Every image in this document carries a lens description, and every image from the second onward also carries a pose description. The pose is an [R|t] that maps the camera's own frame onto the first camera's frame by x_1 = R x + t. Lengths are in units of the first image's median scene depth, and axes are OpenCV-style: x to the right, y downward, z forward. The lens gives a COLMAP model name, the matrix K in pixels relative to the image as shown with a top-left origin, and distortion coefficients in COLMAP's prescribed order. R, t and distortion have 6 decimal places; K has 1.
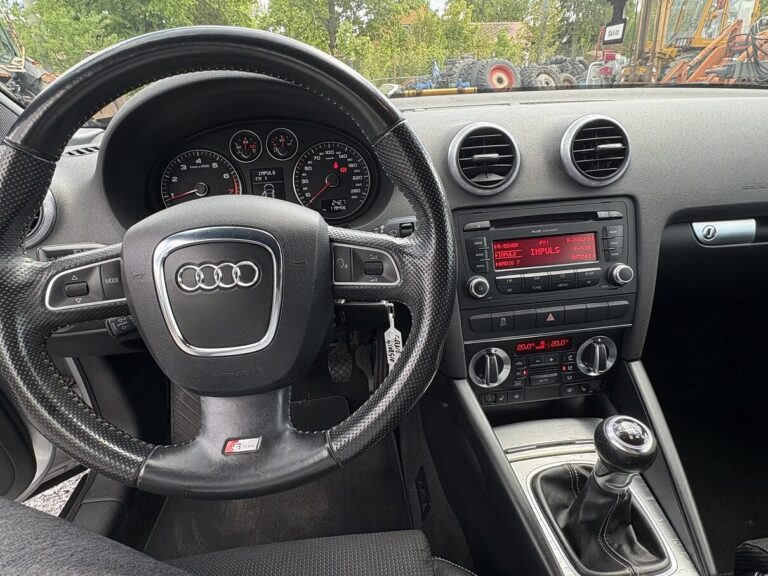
lens RADIAL K [[426.0, 0, 385.1], [0, 426.0, 286.2], [0, 0, 1]] dist [0.000024, 0.000259]
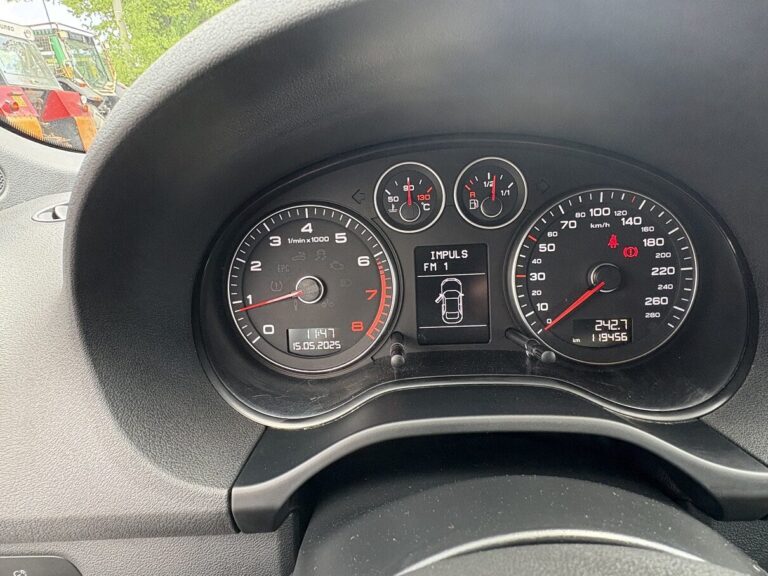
lens RADIAL K [[426.0, 0, 384.2], [0, 426.0, 289.1], [0, 0, 1]] dist [0.000024, 0.000259]
pose [[0.990556, 0.036881, -0.132054, -0.286871], [-0.040914, 0.998771, -0.027957, -0.215060], [0.130861, 0.033095, 0.990848, 0.546460]]
